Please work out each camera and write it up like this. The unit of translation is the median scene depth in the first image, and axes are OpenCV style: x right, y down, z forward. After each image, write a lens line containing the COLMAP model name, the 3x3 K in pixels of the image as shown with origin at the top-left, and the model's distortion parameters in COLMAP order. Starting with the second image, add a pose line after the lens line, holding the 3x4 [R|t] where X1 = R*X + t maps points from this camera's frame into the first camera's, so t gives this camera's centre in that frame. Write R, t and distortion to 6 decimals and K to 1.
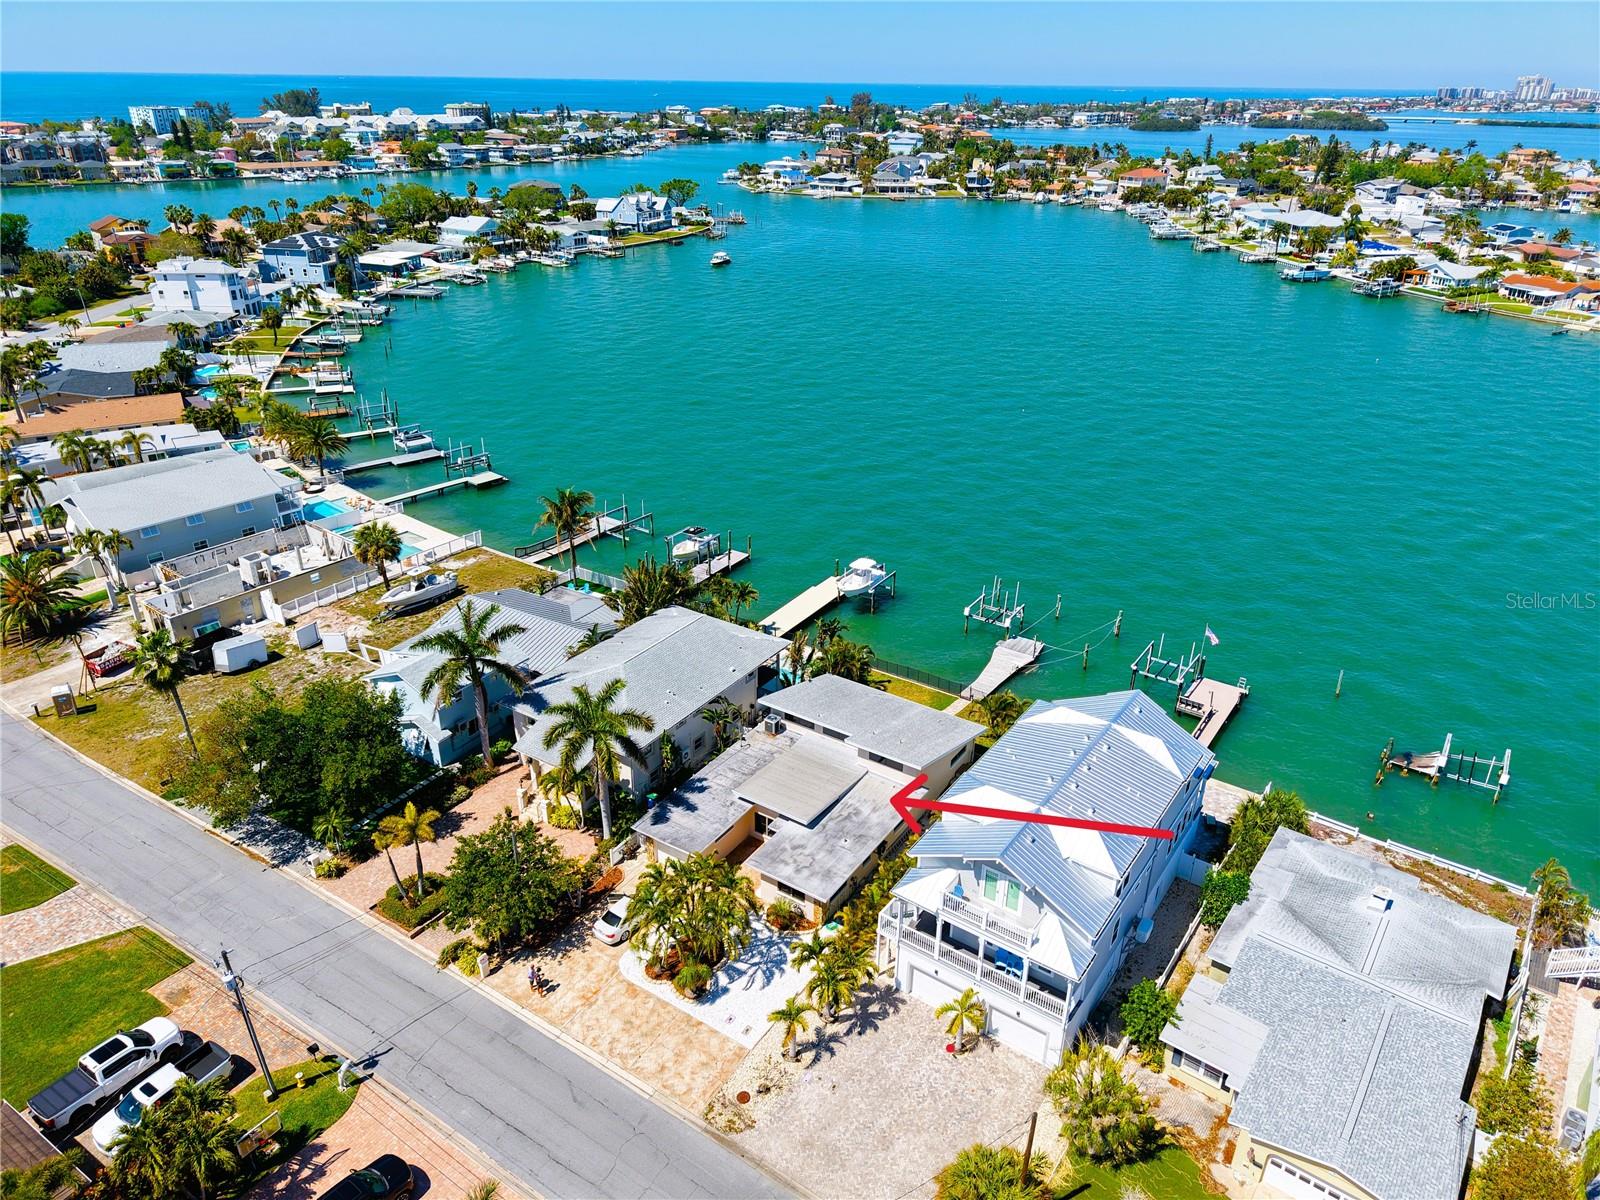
lens RADIAL K [[1046.9, 0, 800.0], [0, 1046.9, 600.0], [0, 0, 1]] dist [0.006393, -0.014254]
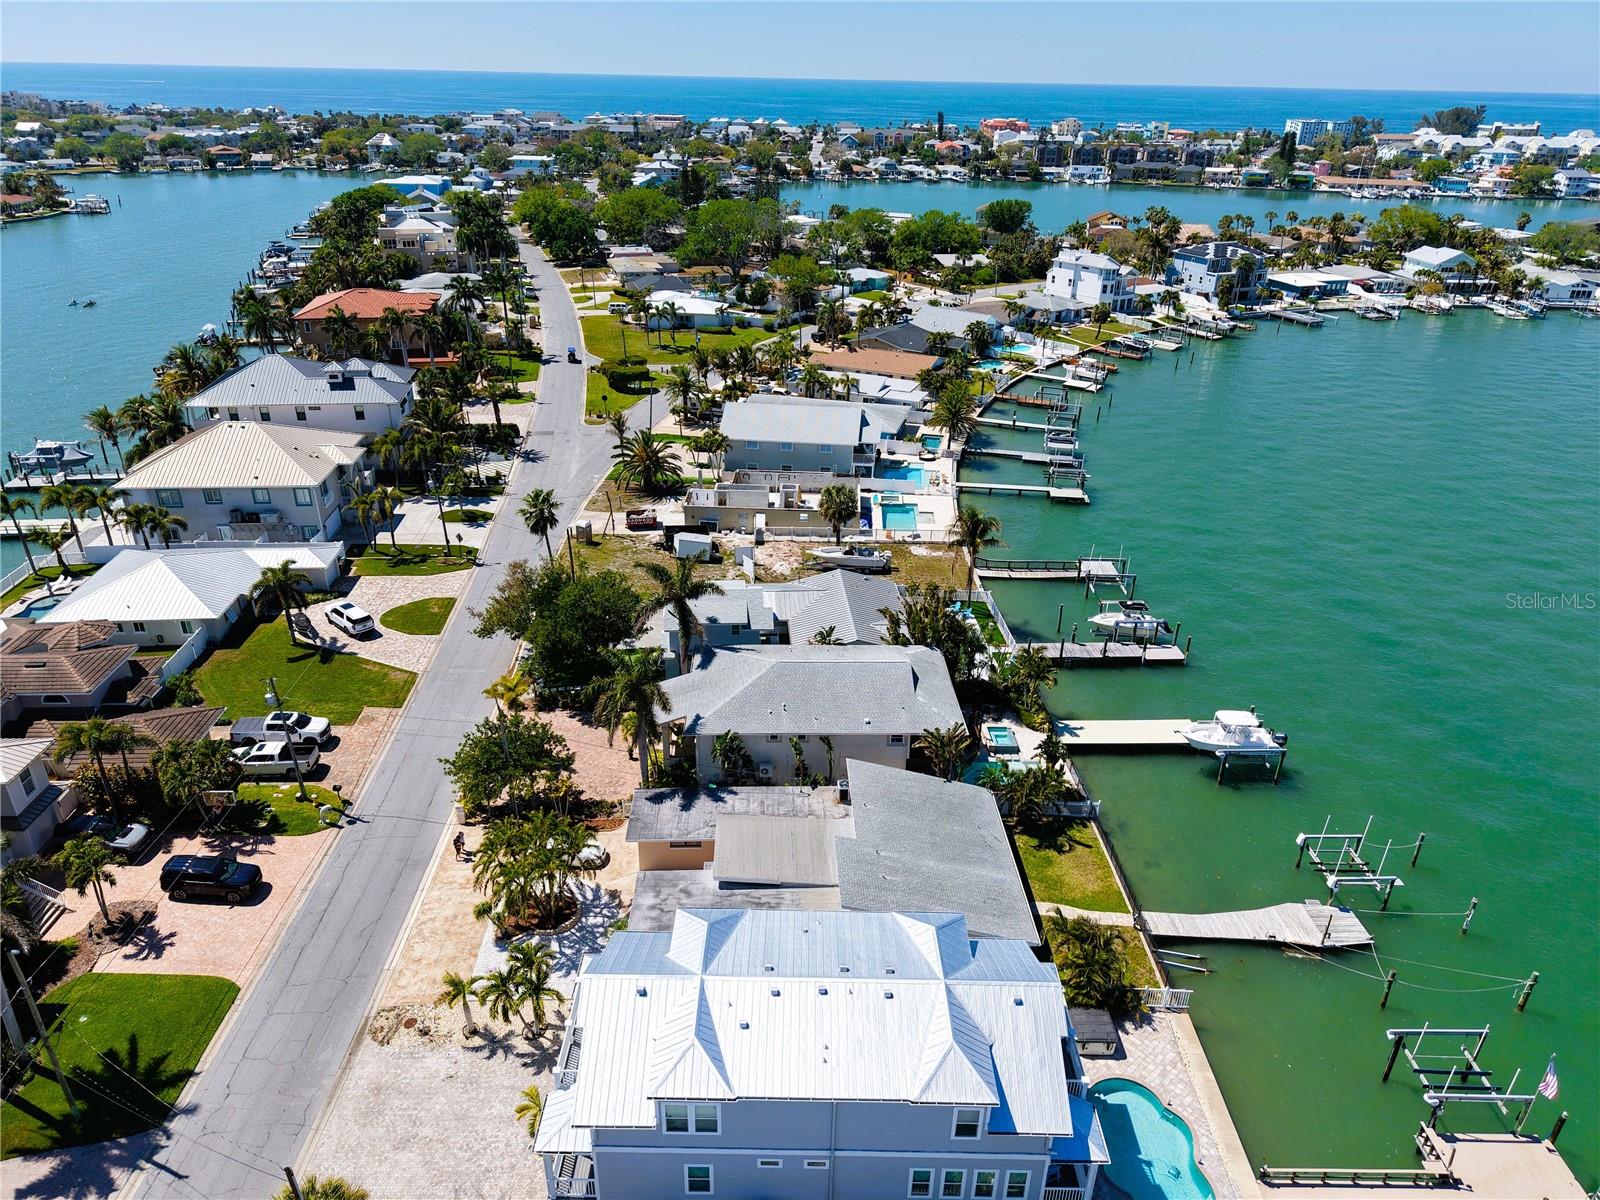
lens RADIAL K [[1046.9, 0, 800.0], [0, 1046.9, 600.0], [0, 0, 1]] dist [0.006393, -0.014254]
pose [[0.574339, 0.357474, -0.736442, 0.256865], [-0.366978, 0.916589, 0.158719, -0.074305], [0.731753, 0.179099, 0.657618, 0.163994]]
